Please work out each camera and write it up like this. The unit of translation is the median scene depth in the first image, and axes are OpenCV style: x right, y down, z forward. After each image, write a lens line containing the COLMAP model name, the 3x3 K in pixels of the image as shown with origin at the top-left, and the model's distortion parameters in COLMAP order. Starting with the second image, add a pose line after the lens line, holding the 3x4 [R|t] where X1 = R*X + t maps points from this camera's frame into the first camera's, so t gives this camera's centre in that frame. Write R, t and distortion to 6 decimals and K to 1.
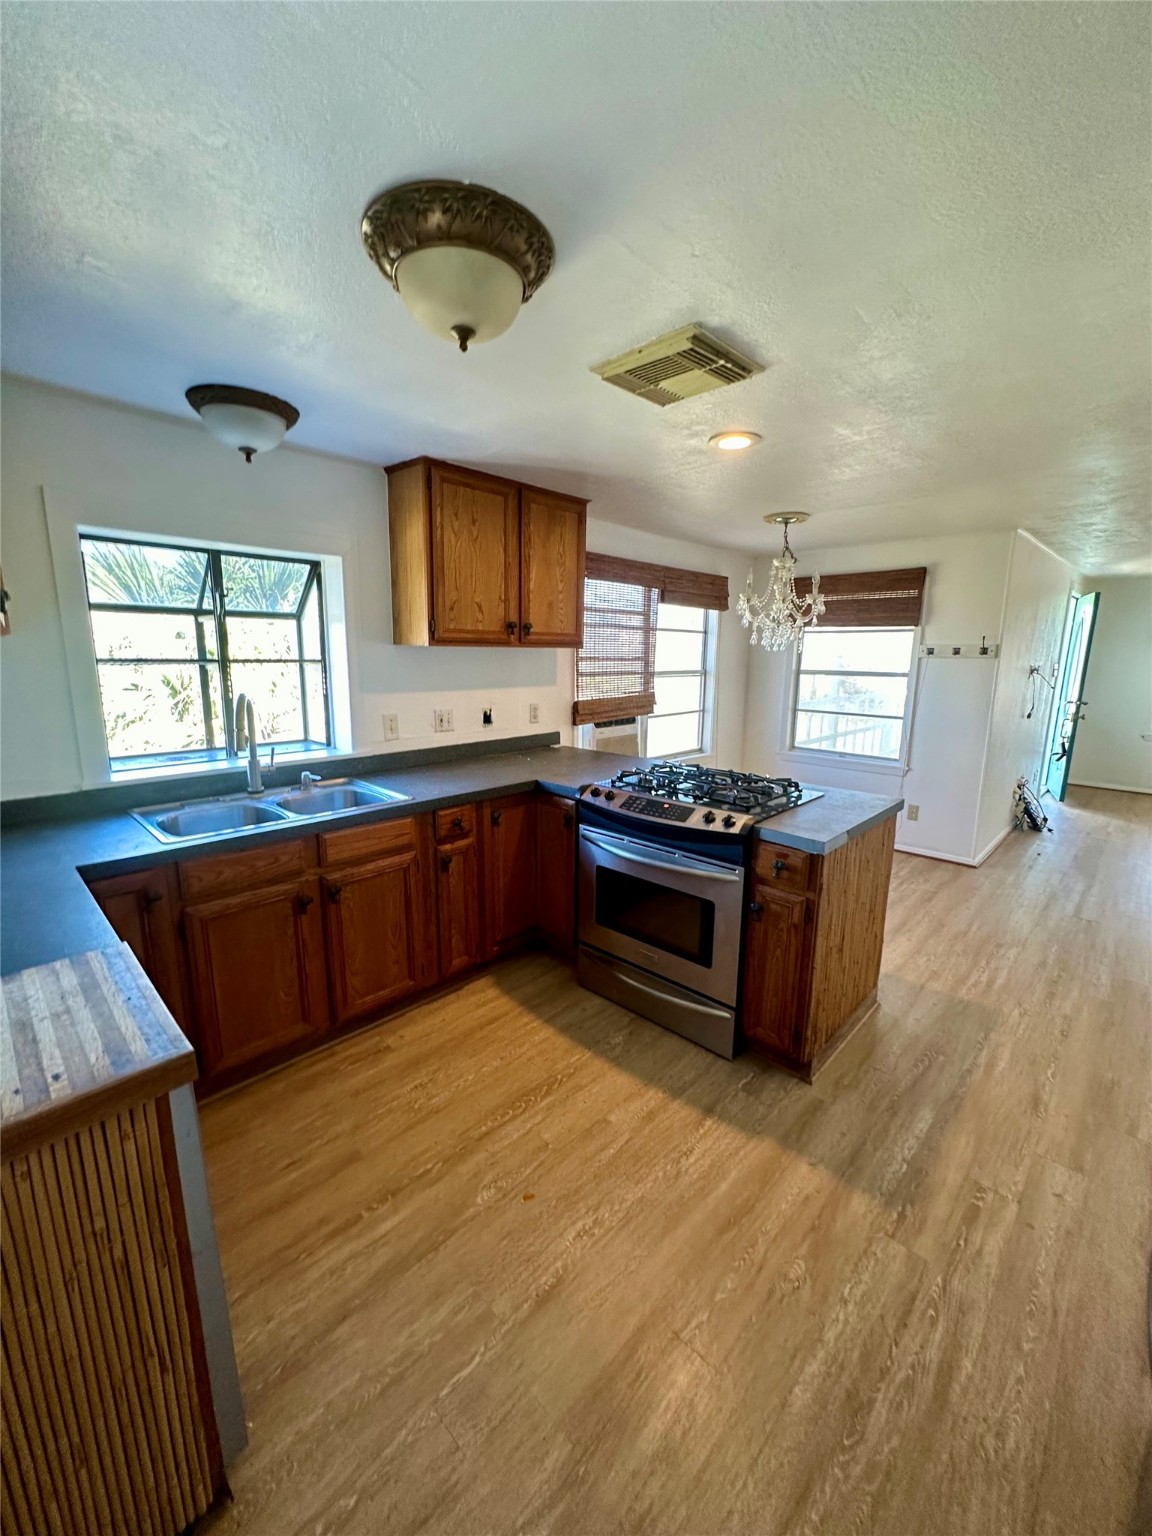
lens RADIAL K [[612.4, 0, 572.1], [0, 612.4, 770.6], [0, 0, 1]] dist [-0.001323, -0.000030]
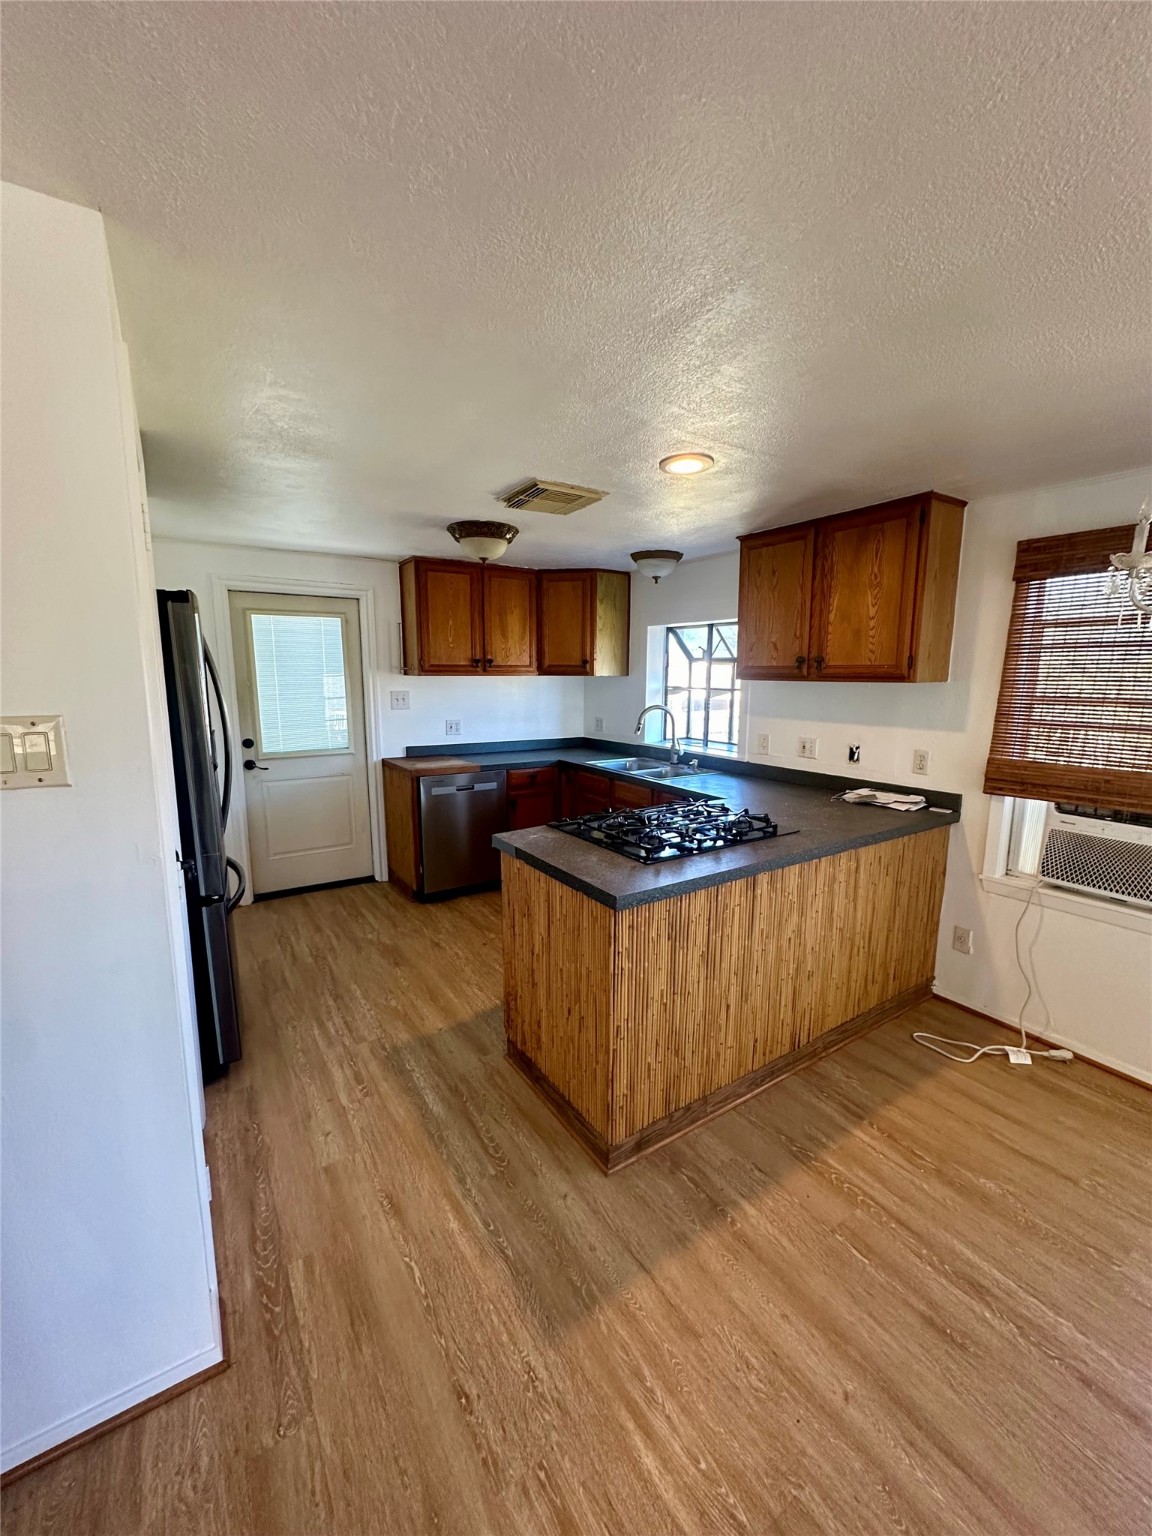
lens RADIAL K [[611.0, 0, 578.8], [0, 611.0, 769.6], [0, 0, 1]] dist [-0.000578, 0.000033]
pose [[-0.218900, 0.140657, -0.965556, 1.430371], [-0.195801, 0.963095, 0.184689, -0.253266], [0.955900, 0.229485, -0.183281, 1.253791]]
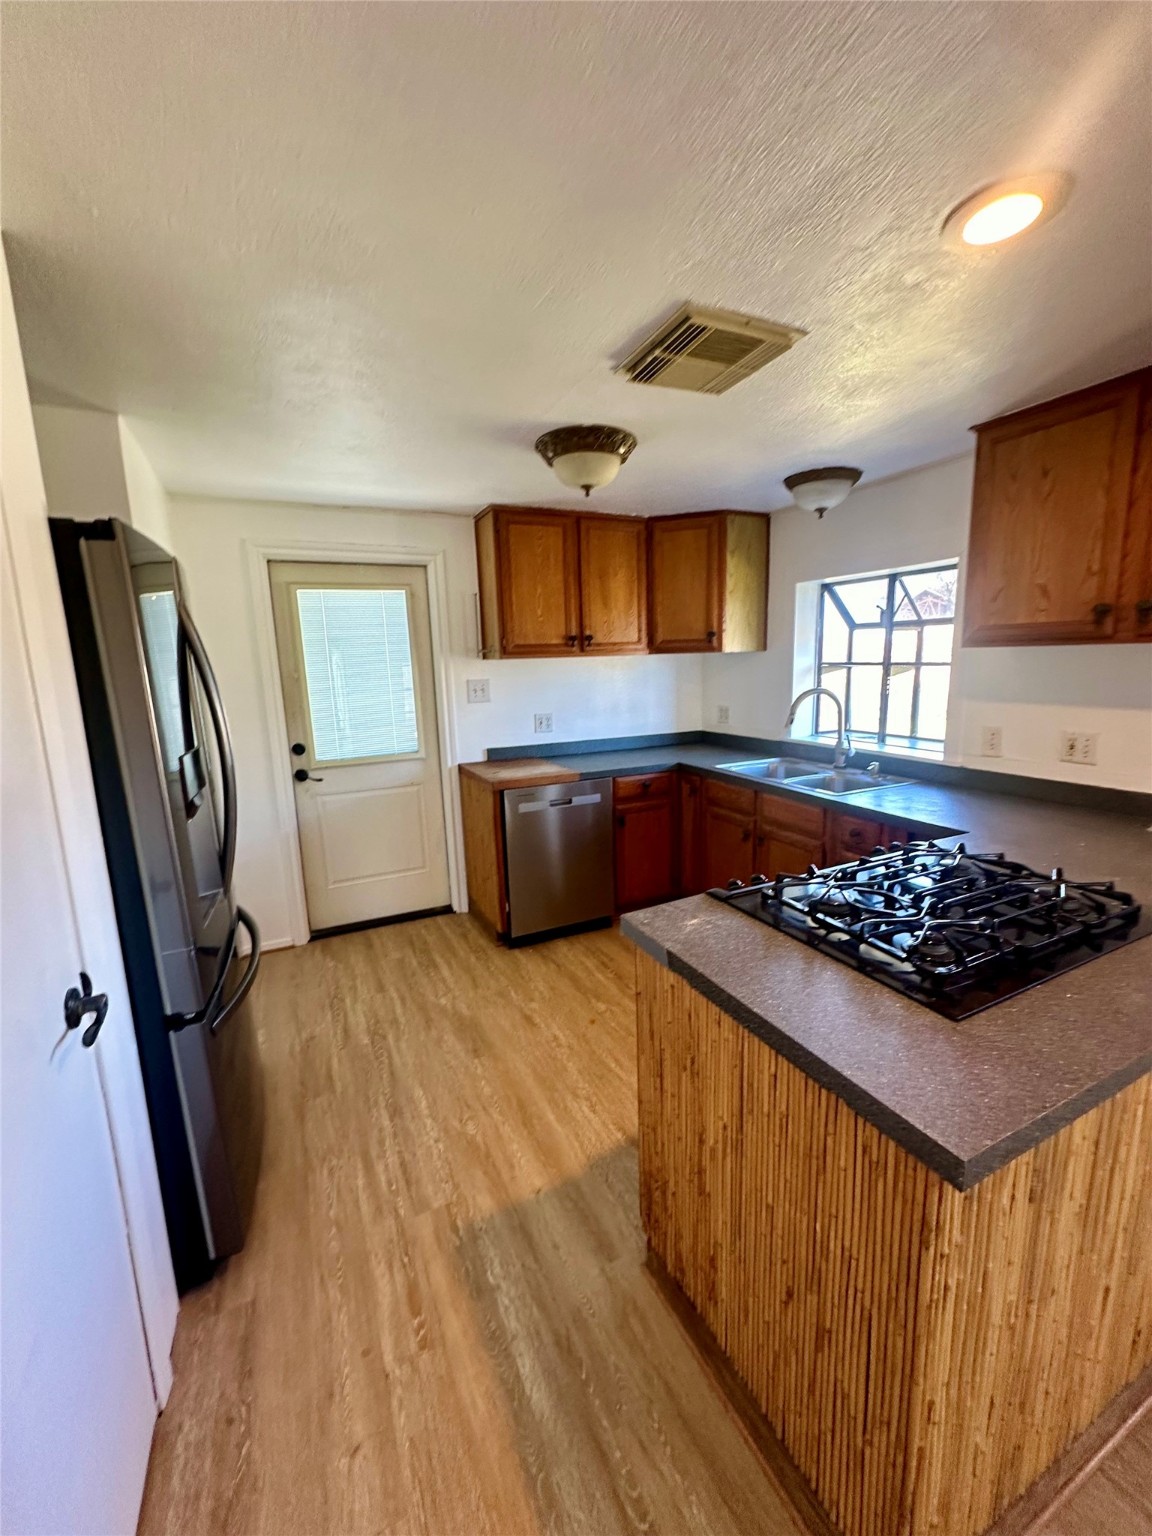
lens RADIAL K [[611.0, 0, 578.8], [0, 611.0, 769.6], [0, 0, 1]] dist [-0.000578, 0.000033]
pose [[-0.345175, 0.167412, -0.923487, 1.000054], [-0.156641, 0.959885, 0.232559, -0.202007], [0.925374, 0.224930, -0.305105, 1.046075]]
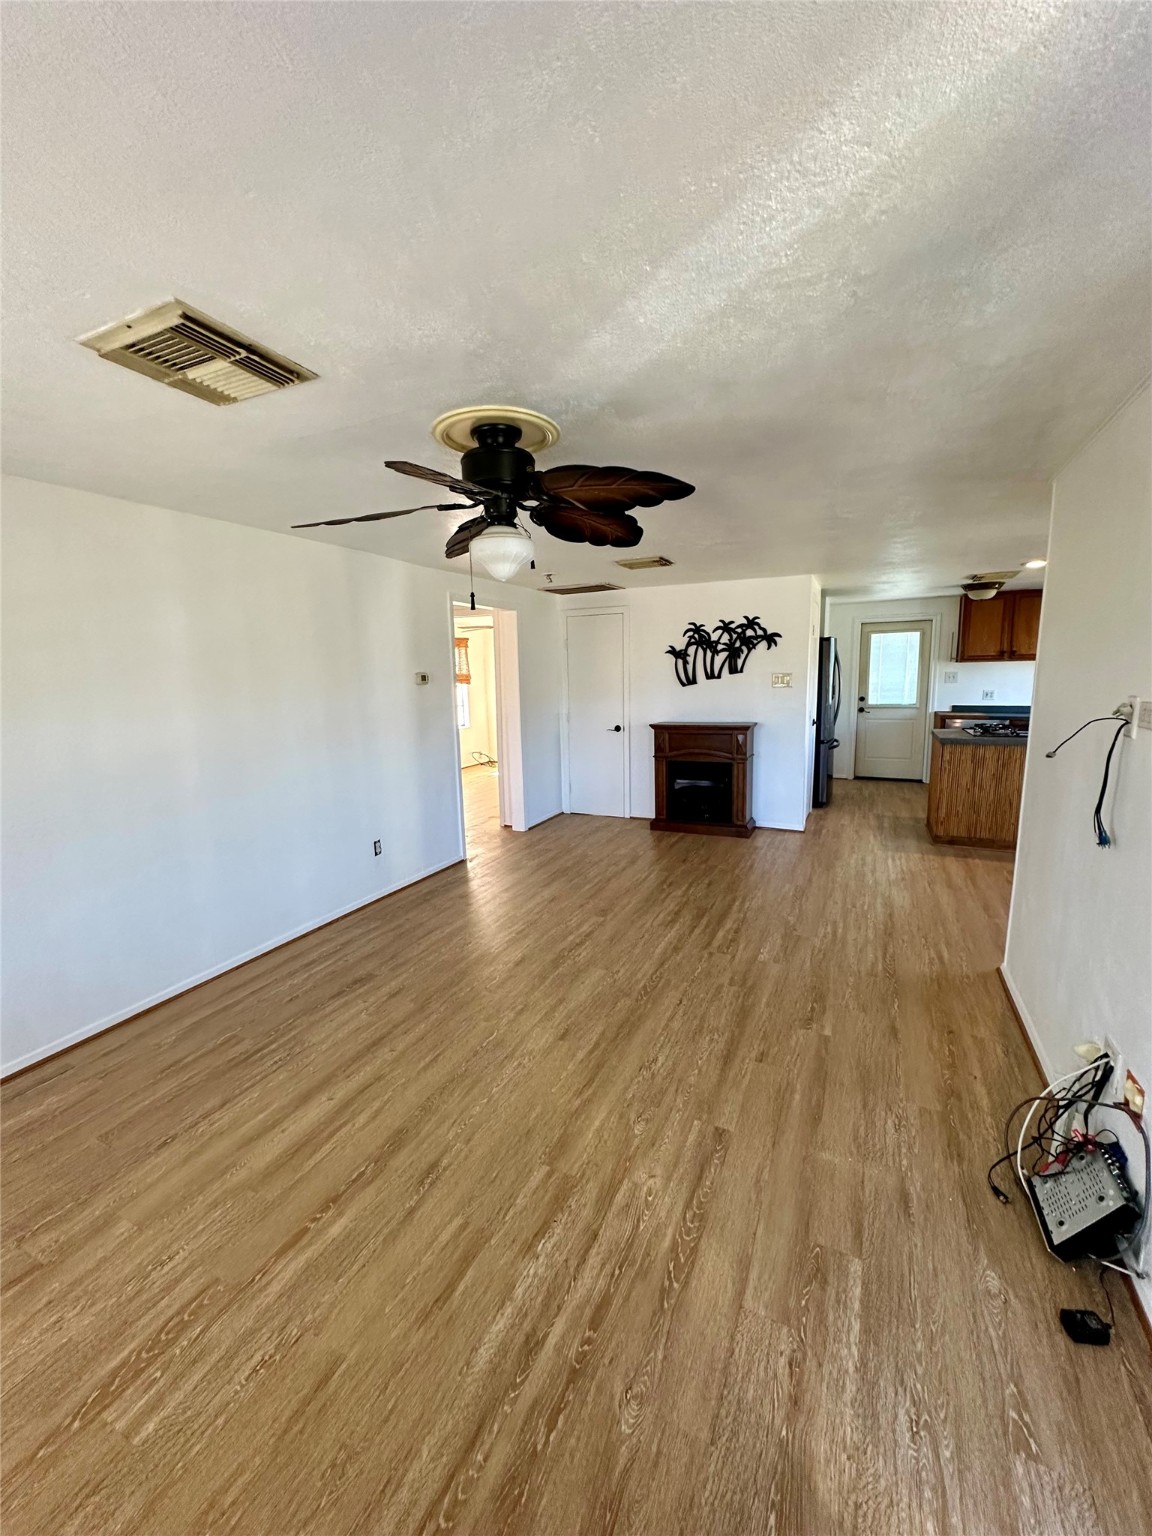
lens RADIAL K [[612.3, 0, 576.9], [0, 612.3, 769.3], [0, 0, 1]] dist [-0.001671, 0.000726]
pose [[-0.946188, 0.061928, -0.317637, 2.751381], [-0.049961, 0.941799, 0.332443, -0.551115], [0.319738, 0.330423, -0.888025, 2.896214]]
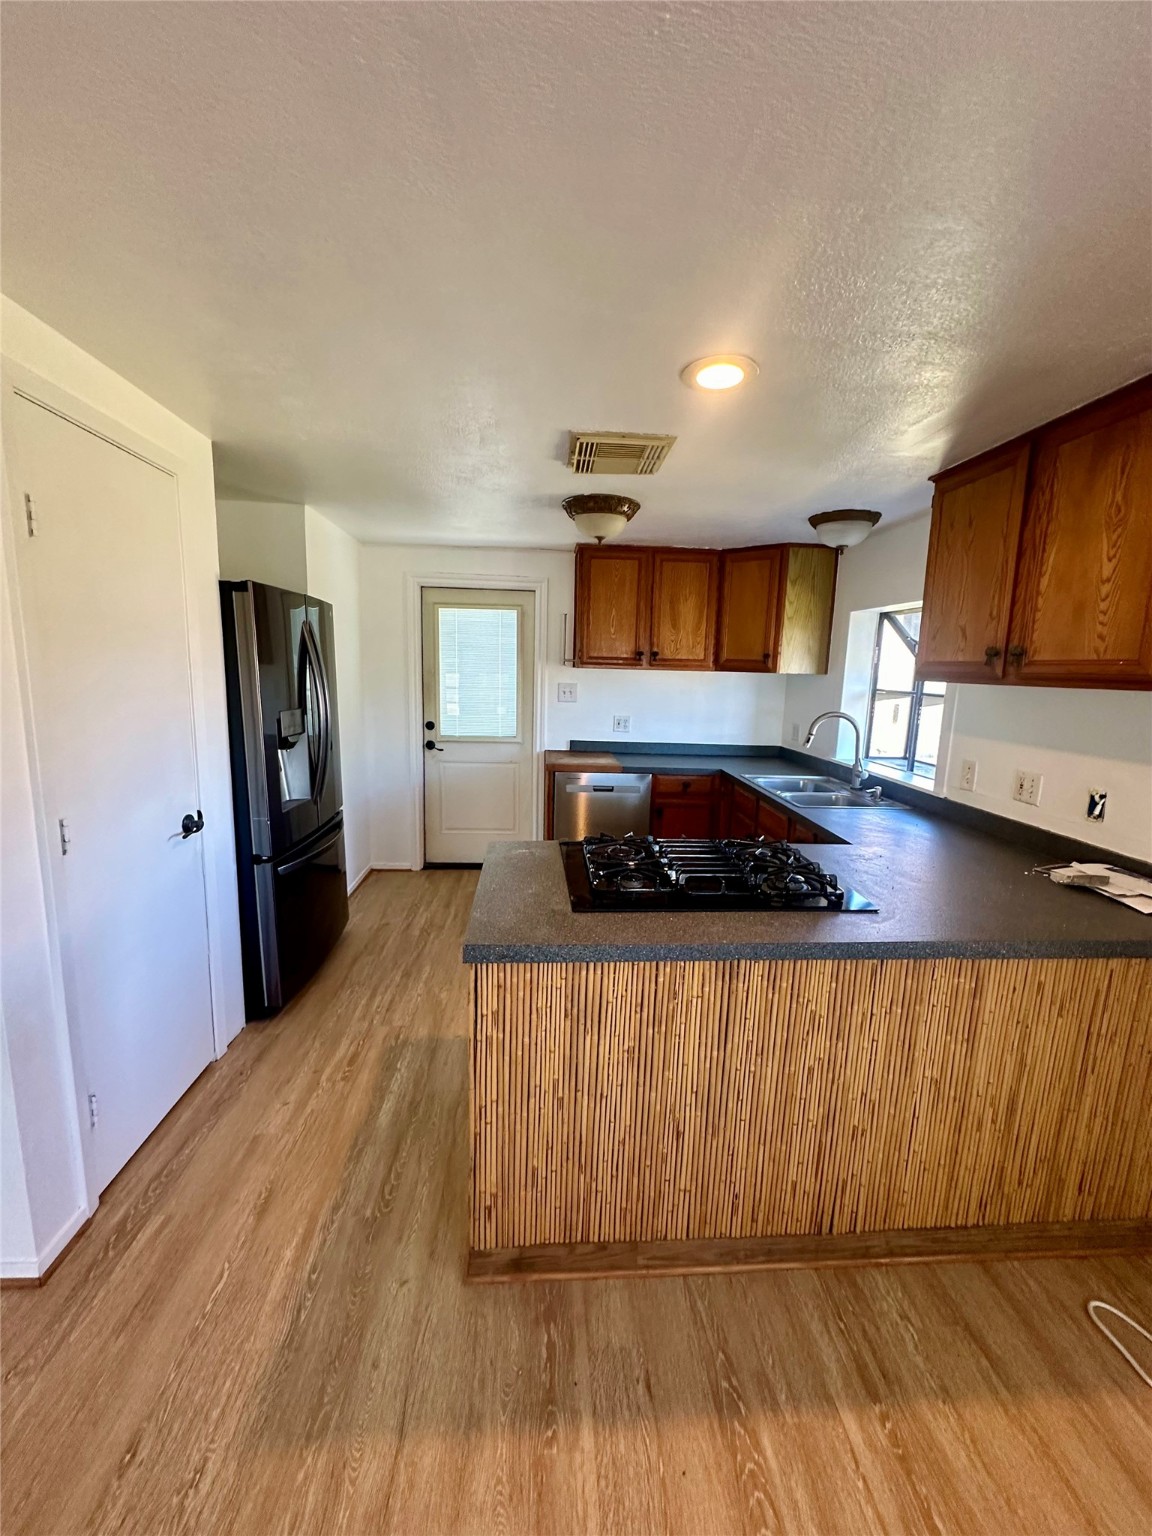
lens RADIAL K [[612.3, 0, 576.9], [0, 612.3, 769.3], [0, 0, 1]] dist [-0.001671, 0.000726]
pose [[-0.671410, 0.093594, -0.735152, 1.021685], [-0.177914, 0.942626, 0.282495, -0.322413], [0.719413, 0.320464, -0.616237, 1.615499]]
